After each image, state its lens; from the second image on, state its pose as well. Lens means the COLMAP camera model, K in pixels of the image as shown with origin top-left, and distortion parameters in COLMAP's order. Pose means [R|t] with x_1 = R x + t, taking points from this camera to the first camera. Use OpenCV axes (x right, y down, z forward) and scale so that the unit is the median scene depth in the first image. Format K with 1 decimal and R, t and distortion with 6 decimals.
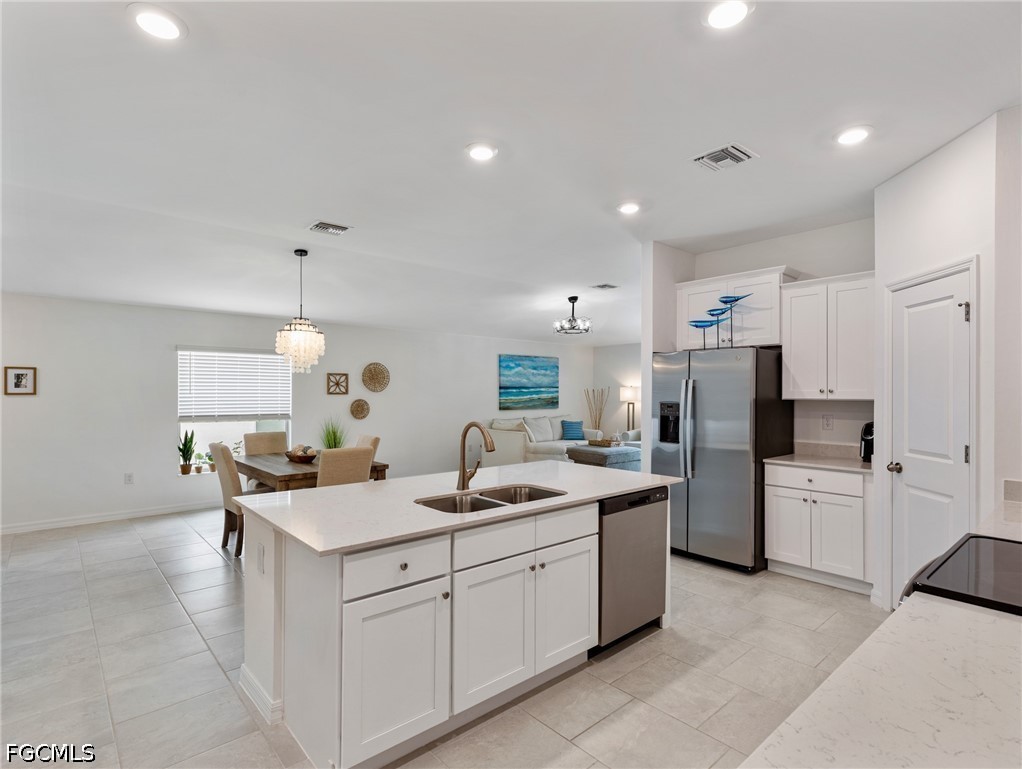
lens RADIAL K [[518.8, 0, 516.2], [0, 518.8, 392.2], [0, 0, 1]] dist [0.012765, -0.004403]
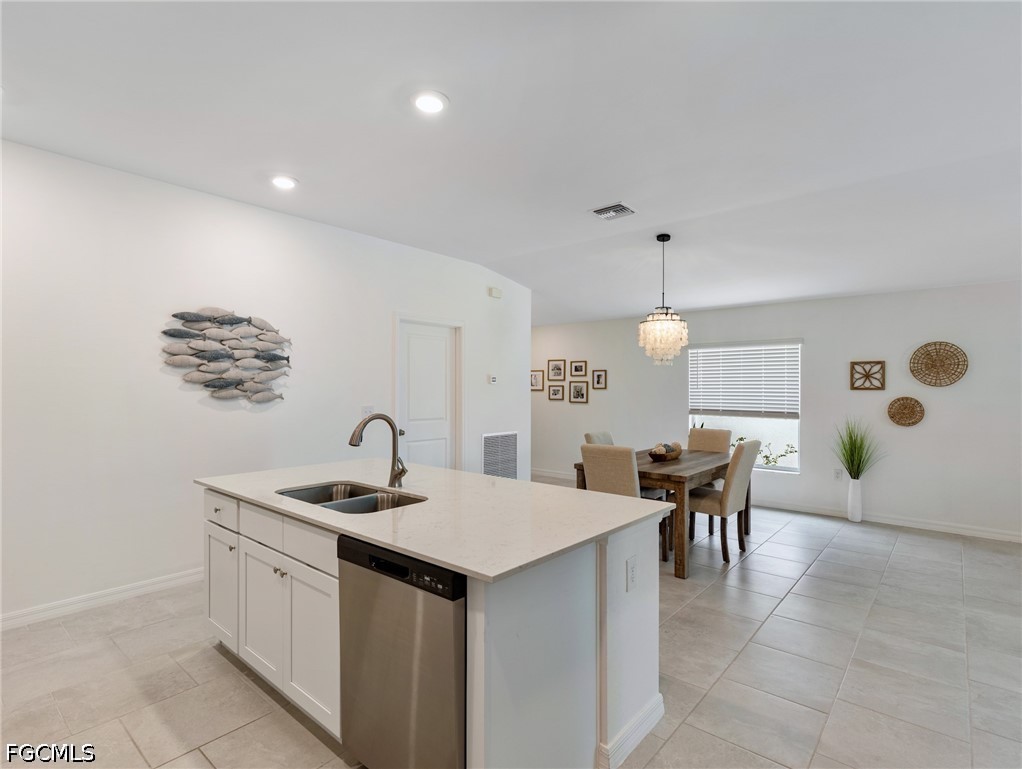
lens RADIAL K [[518.8, 0, 518.0], [0, 518.8, 386.2], [0, 0, 1]] dist [0.012765, -0.004403]
pose [[0.141210, -0.005283, -0.989966, 0.314543], [-0.001970, 0.999982, -0.005618, 0.004014], [0.989978, 0.002743, 0.141197, 0.400354]]
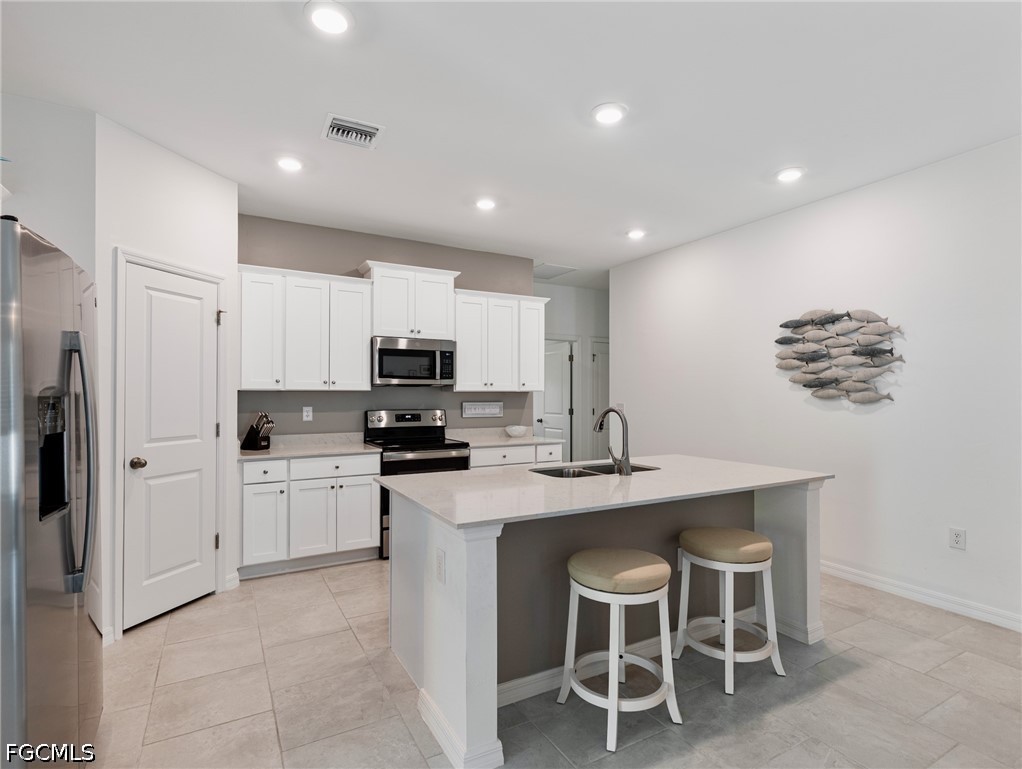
lens RADIAL K [[518.8, 0, 518.6], [0, 518.8, 391.7], [0, 0, 1]] dist [0.012765, -0.004403]
pose [[-0.978242, -0.001808, 0.207461, -0.039362], [-0.002932, 0.999983, -0.005110, 0.011097], [-0.207448, -0.005607, -0.978230, 0.751623]]
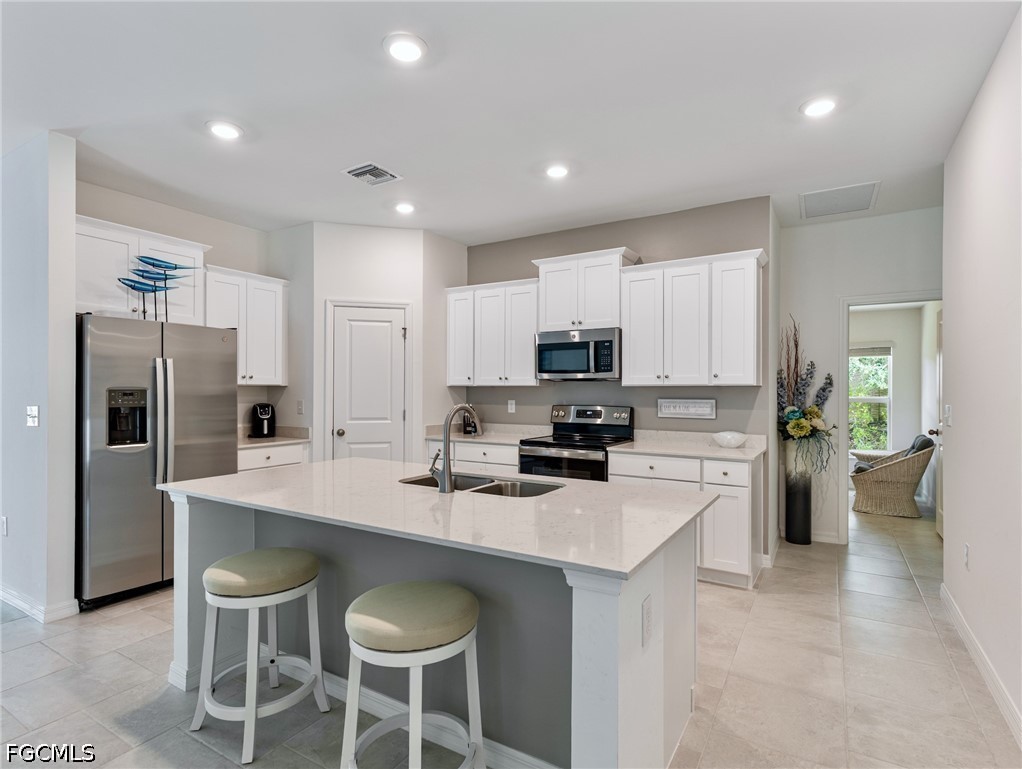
lens RADIAL K [[518.8, 0, 513.8], [0, 518.8, 388.6], [0, 0, 1]] dist [0.012765, -0.004403]
pose [[-0.300354, 0.000199, 0.953828, -0.322833], [-0.002885, 0.999995, -0.001117, 0.011382], [-0.953823, -0.003087, -0.300352, 0.422175]]
